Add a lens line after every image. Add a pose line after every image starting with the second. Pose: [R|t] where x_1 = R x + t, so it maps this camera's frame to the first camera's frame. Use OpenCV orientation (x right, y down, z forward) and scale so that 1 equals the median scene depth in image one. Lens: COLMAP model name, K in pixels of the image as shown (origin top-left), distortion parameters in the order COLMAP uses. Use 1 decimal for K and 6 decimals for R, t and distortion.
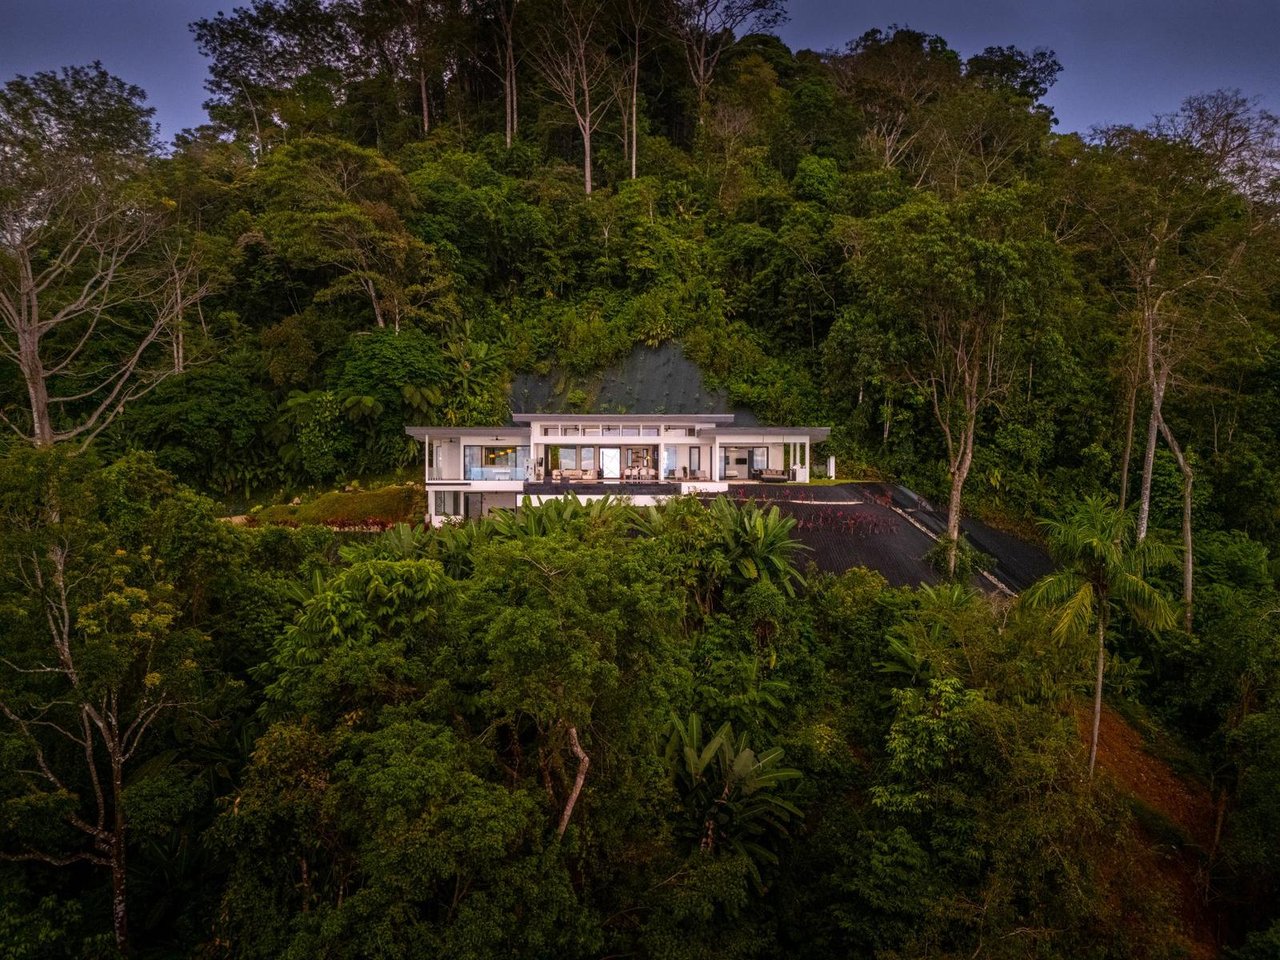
lens RADIAL K [[960.1, 0, 640.0], [0, 960.1, 480.0], [0, 0, 1]] dist [0.060599, -0.004022]
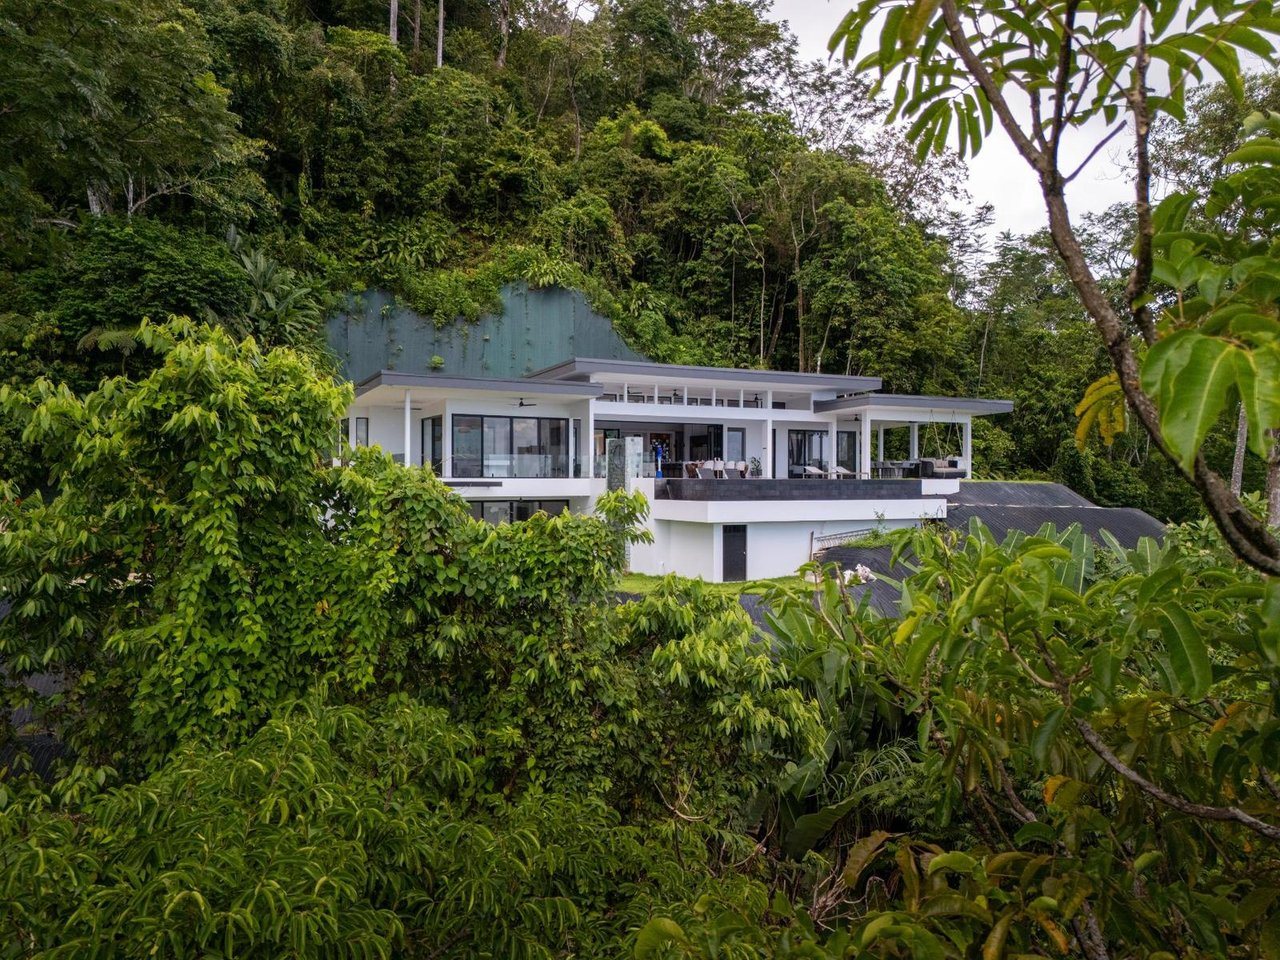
lens RADIAL K [[960.1, 0, 640.0], [0, 960.1, 480.0], [0, 0, 1]] dist [0.060599, -0.004022]
pose [[0.891253, -0.000692, 0.453506, -0.258513], [0.007548, 0.999883, -0.013307, 0.007149], [-0.453444, 0.015283, 0.891154, 0.352301]]
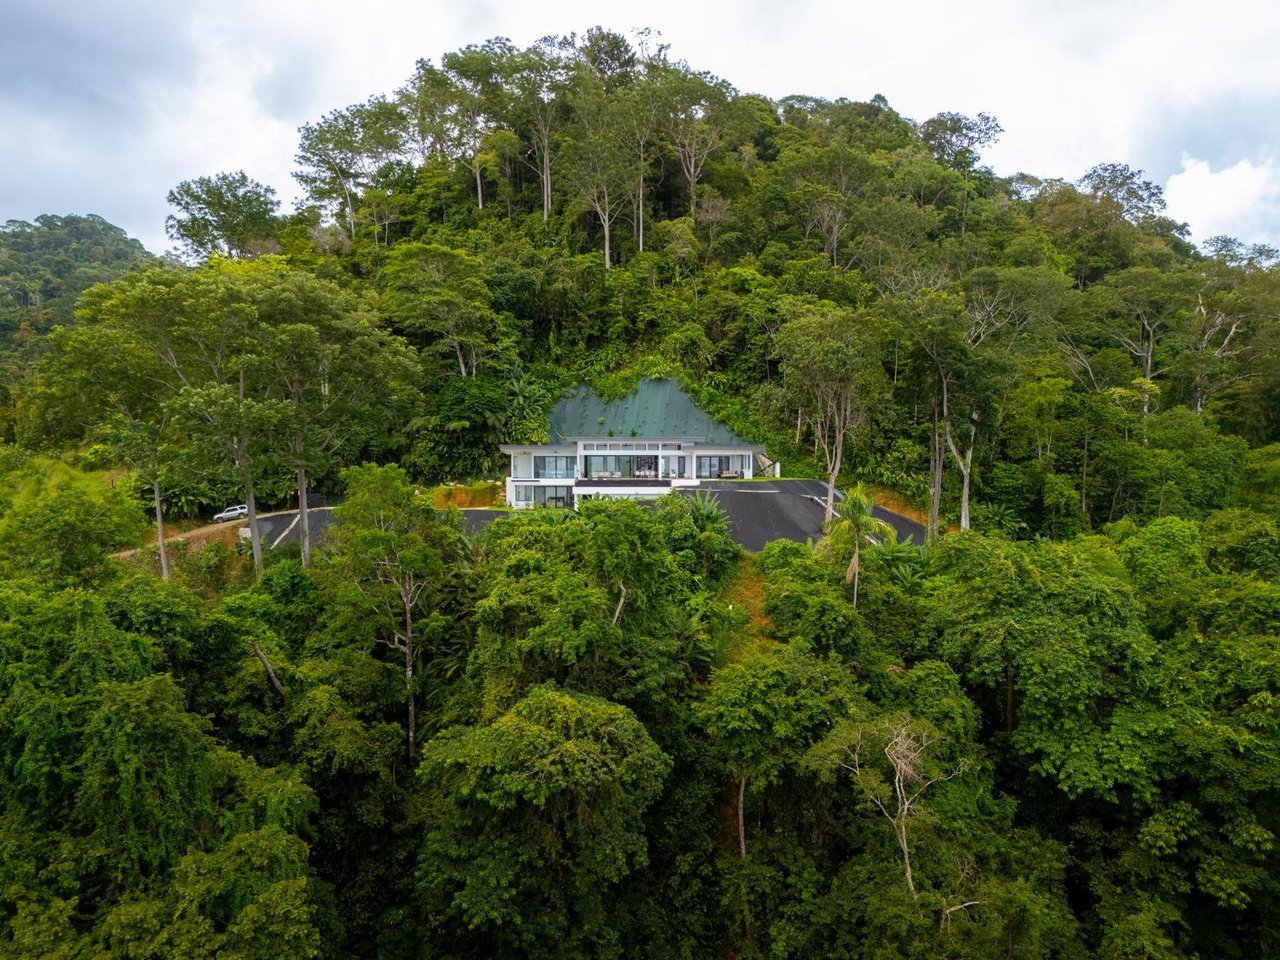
lens RADIAL K [[960.1, 0, 640.0], [0, 960.1, 480.0], [0, 0, 1]] dist [0.060599, -0.004022]
pose [[0.999979, -0.002410, -0.006053, -0.000376], [0.002407, 0.999997, -0.000537, 0.002724], [0.006054, 0.000522, 0.999982, -0.432776]]
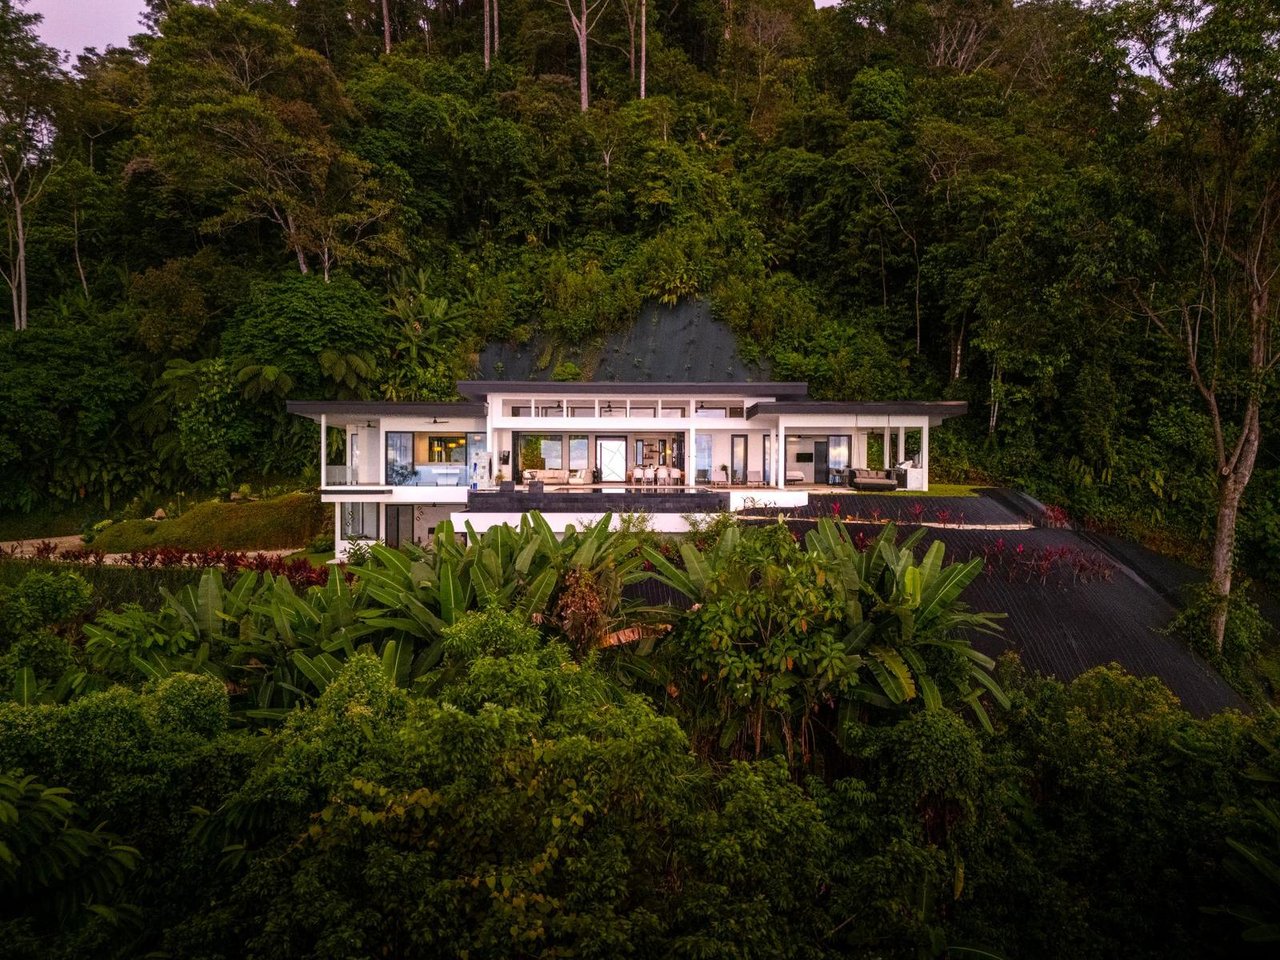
lens RADIAL K [[960.1, 0, 640.0], [0, 960.1, 480.0], [0, 0, 1]] dist [0.060599, -0.004022]
pose [[0.999996, 0.001849, -0.002181, -0.007977], [-0.001849, 0.999998, 0.000074, -0.002907], [0.002181, -0.000070, 0.999998, 0.268841]]
